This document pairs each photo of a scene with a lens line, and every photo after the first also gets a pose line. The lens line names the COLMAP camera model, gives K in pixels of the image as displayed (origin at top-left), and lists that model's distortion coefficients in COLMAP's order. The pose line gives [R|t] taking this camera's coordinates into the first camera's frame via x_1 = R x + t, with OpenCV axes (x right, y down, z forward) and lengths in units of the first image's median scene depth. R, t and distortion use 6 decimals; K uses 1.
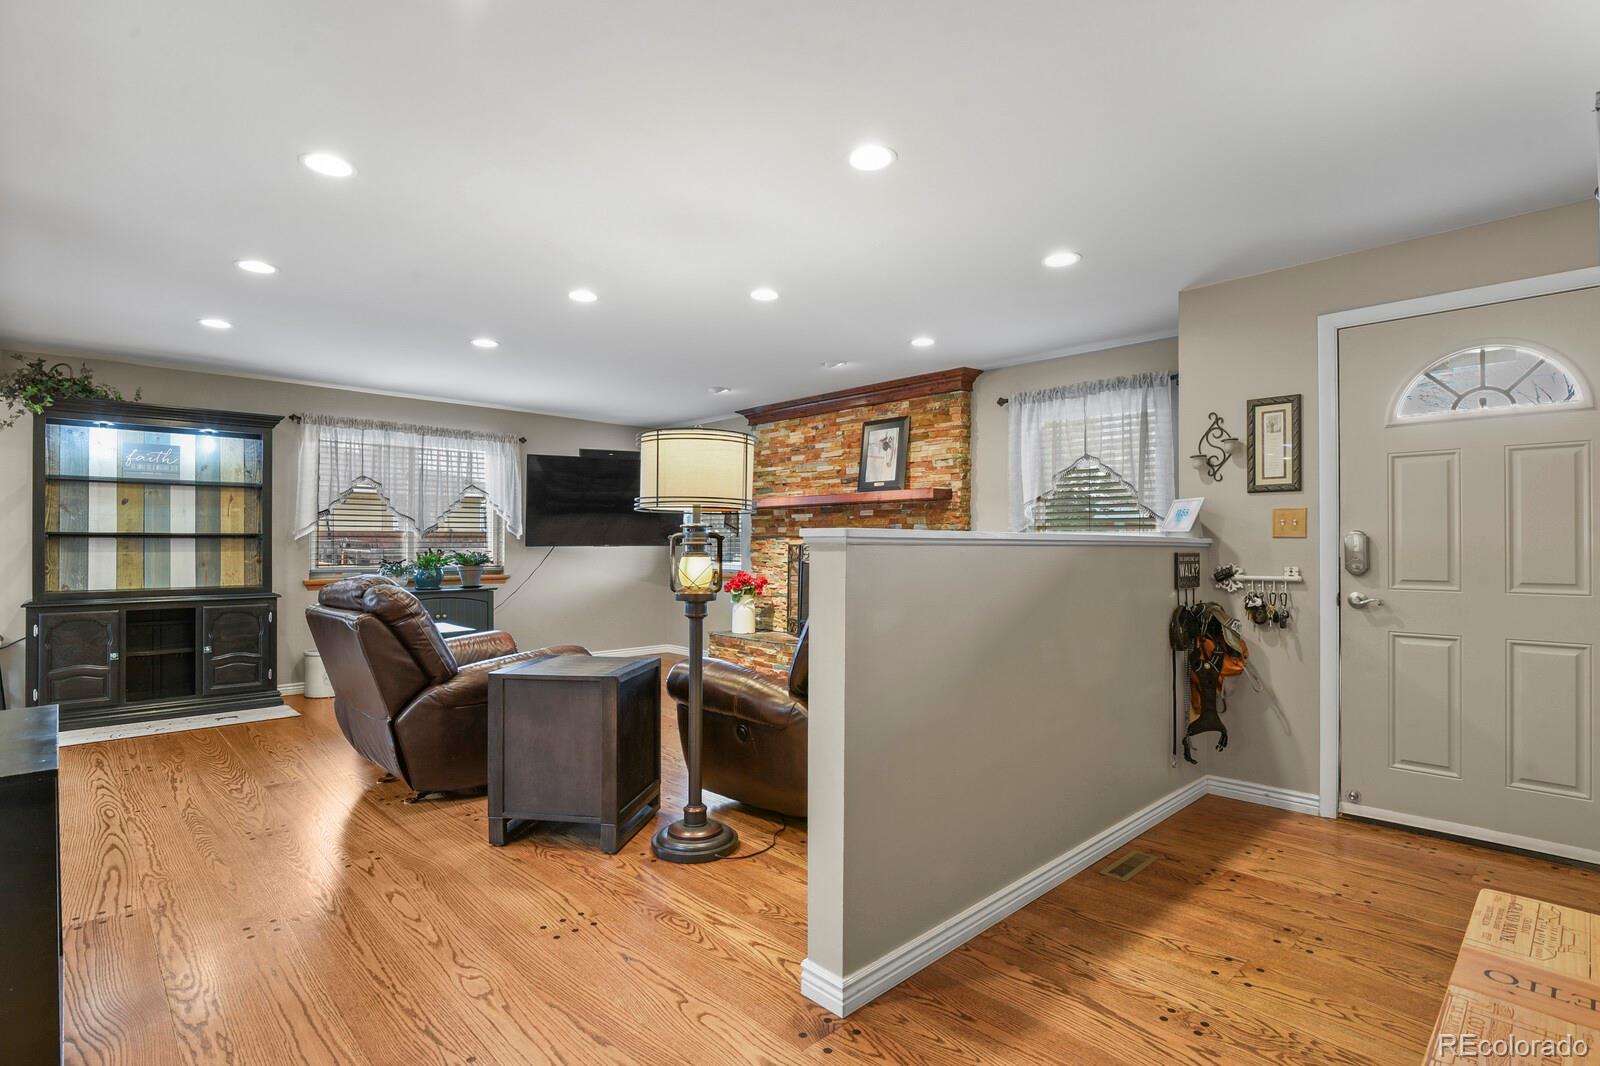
lens RADIAL K [[773.8, 0, 799.2], [0, 773.8, 539.2], [0, 0, 1]] dist [-0.004280, -0.000913]
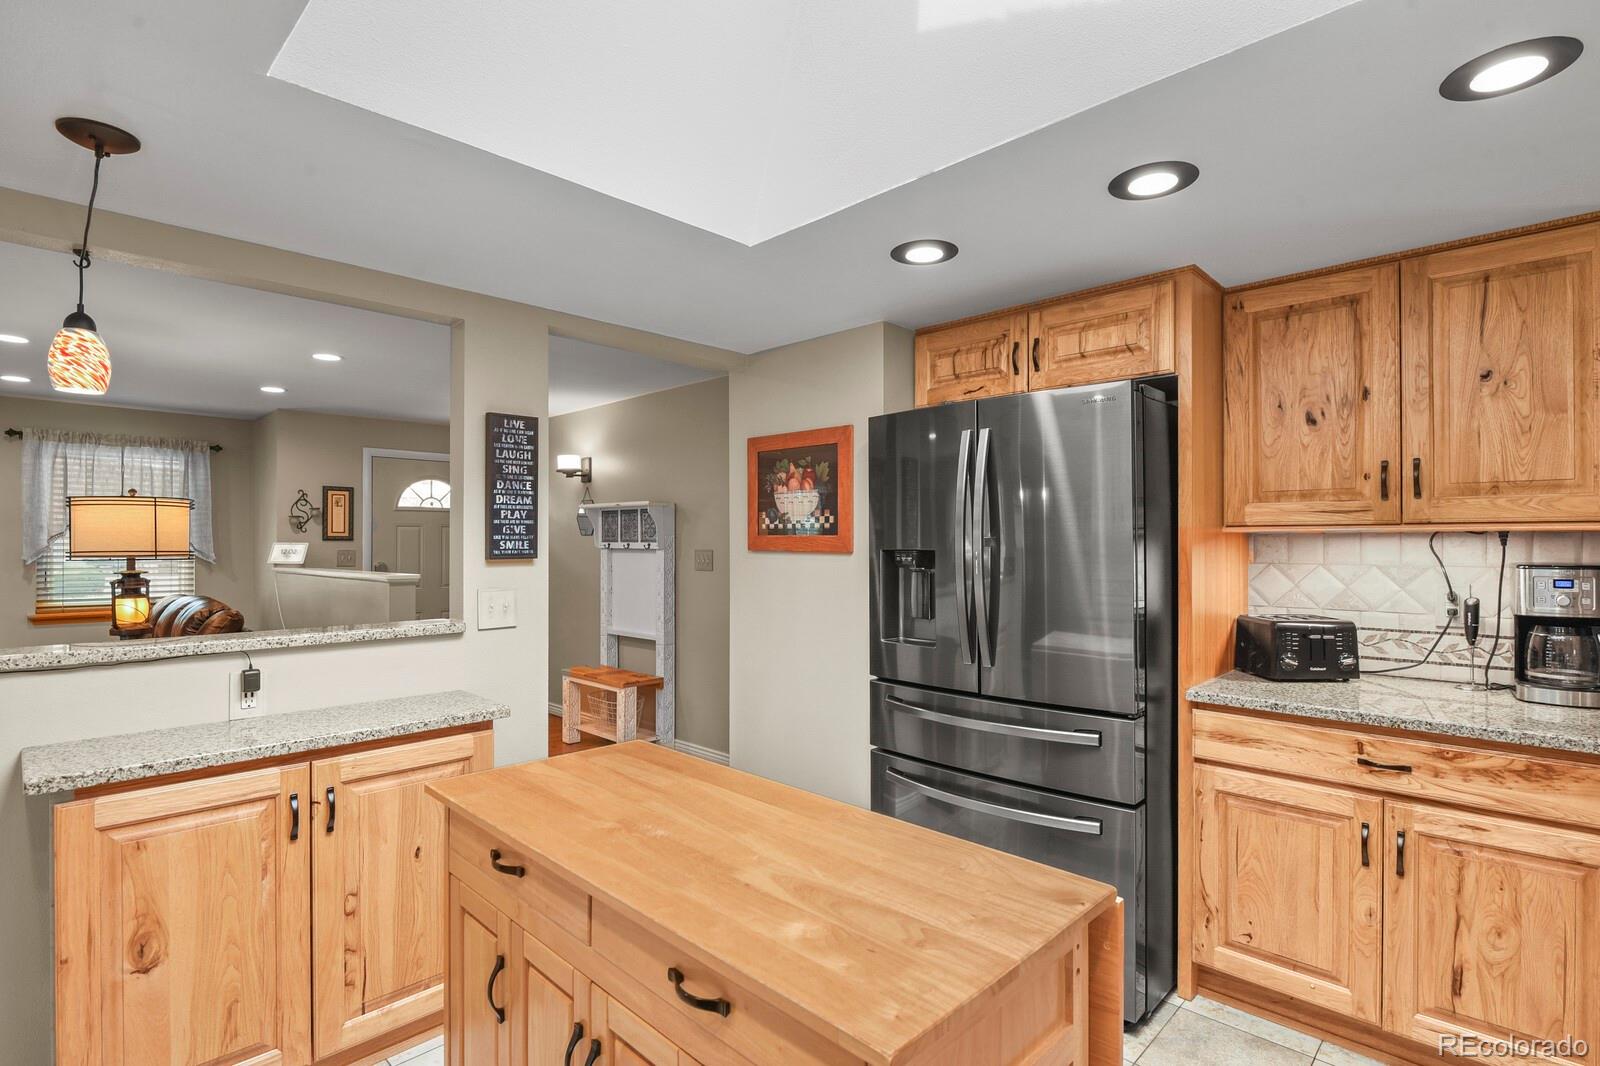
lens RADIAL K [[773.8, 0, 799.2], [0, 773.8, 539.2], [0, 0, 1]] dist [-0.004280, -0.000913]
pose [[-0.026004, 0.008251, 0.999628, -0.665718], [-0.004808, 0.999953, -0.008379, -0.031164], [-0.999650, -0.005024, -0.025963, -0.001014]]
